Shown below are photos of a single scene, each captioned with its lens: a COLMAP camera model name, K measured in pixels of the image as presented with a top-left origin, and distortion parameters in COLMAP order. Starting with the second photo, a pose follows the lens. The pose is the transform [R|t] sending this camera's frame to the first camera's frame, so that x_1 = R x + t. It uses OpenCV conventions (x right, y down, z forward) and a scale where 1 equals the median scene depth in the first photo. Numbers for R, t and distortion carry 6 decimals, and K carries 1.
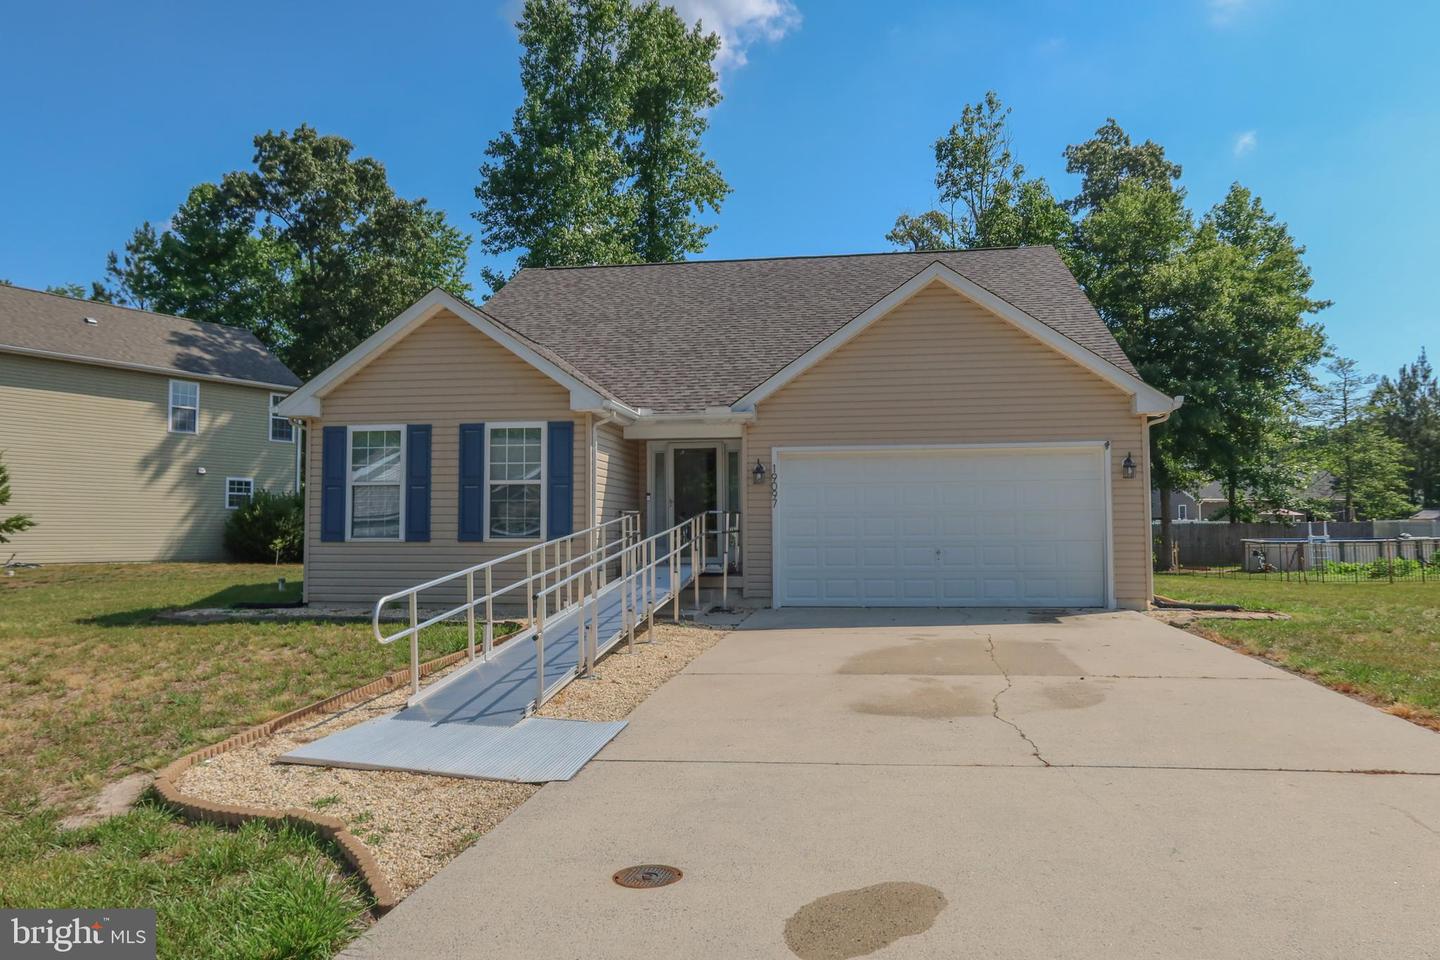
lens RADIAL K [[1000.6, 0, 720.0], [0, 1000.6, 480.0], [0, 0, 1]] dist [-0.018154, 0.008576]
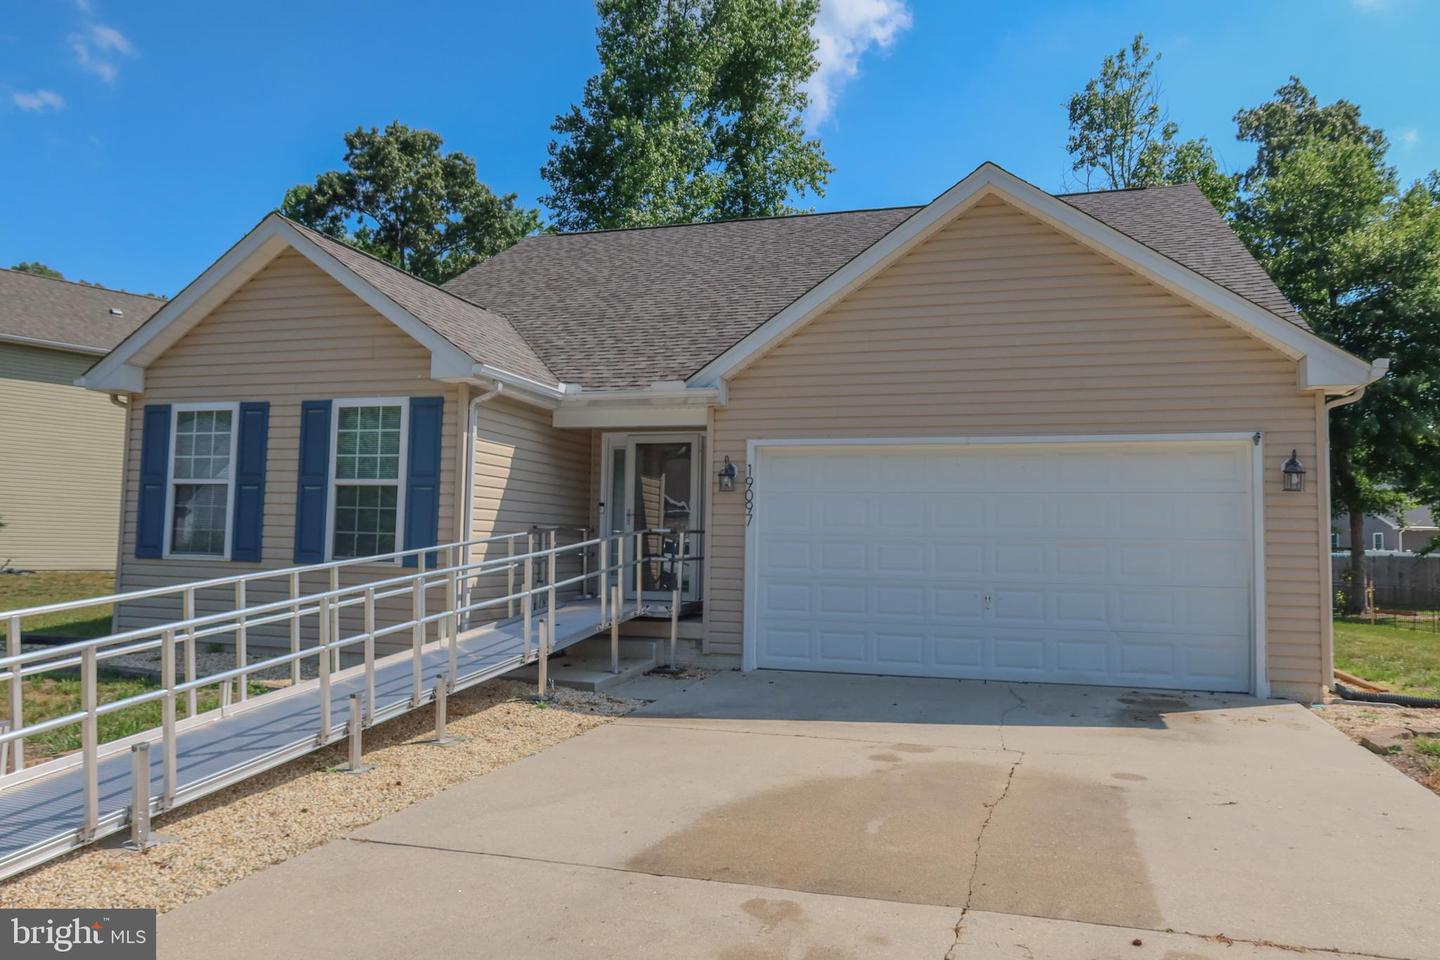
lens RADIAL K [[1000.6, 0, 720.0], [0, 1000.6, 480.0], [0, 0, 1]] dist [-0.018154, 0.008576]
pose [[0.988450, 0.014530, -0.150846, 0.126131], [-0.017170, 0.999721, -0.016217, 0.006593], [0.150569, 0.018619, 0.988424, 0.278382]]
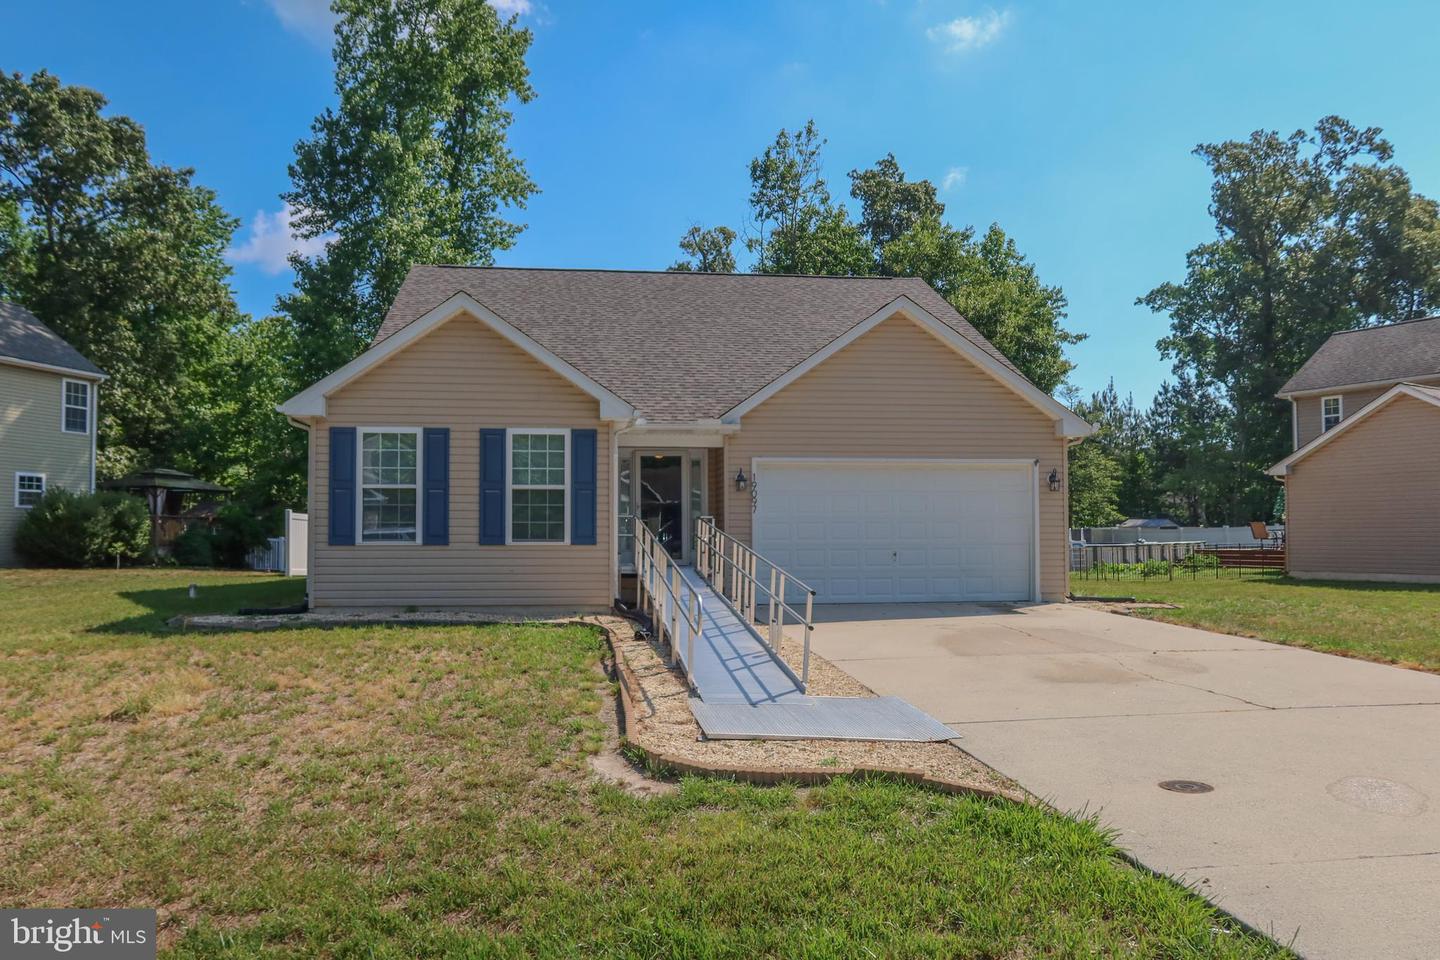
lens RADIAL K [[1016.8, 0, 684.1], [0, 1016.8, 507.5], [0, 0, 1]] dist [-0.015568, 0.002847]
pose [[0.966558, 0.009155, 0.256283, -0.272632], [-0.015509, 0.999620, 0.022783, -0.002515], [-0.255977, -0.025996, 0.966333, -0.039171]]
